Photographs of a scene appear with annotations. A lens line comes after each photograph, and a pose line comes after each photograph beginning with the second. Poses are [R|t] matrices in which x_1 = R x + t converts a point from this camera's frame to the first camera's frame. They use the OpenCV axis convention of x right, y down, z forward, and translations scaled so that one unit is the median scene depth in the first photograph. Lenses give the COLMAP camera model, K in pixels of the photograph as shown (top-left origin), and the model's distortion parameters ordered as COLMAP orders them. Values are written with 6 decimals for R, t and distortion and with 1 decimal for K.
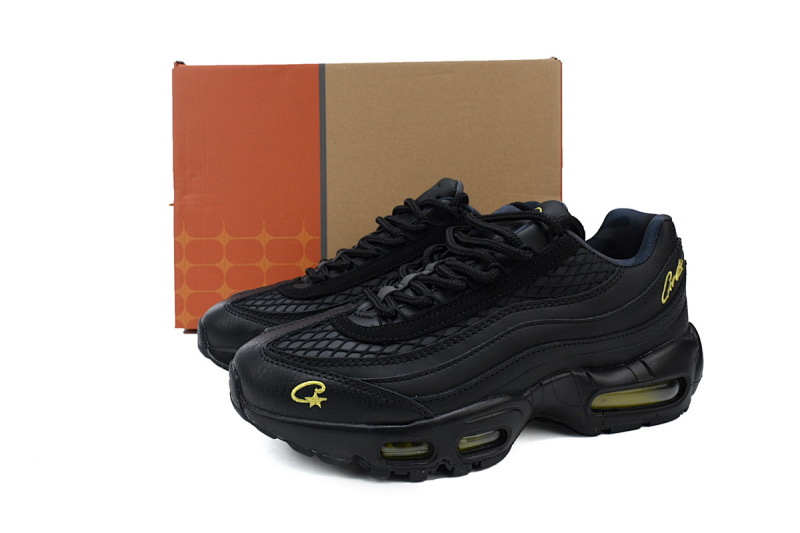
lens RADIAL K [[622.6, 0, 400.0], [0, 622.6, 266.2], [0, 0, 1]] dist [-0.001187, -0.000421]
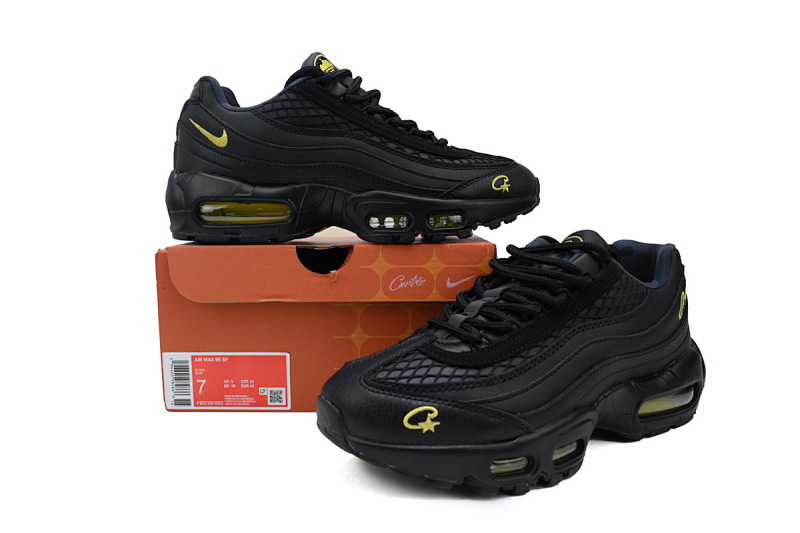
lens RADIAL K [[622.6, 0, 396.7], [0, 622.6, 266.5], [0, 0, 1]] dist [-0.001187, -0.000421]
pose [[0.970902, -0.023956, 0.238275, -0.402700], [0.040494, 0.997079, -0.064758, 0.016284], [-0.236027, 0.072522, 0.969036, -0.008862]]
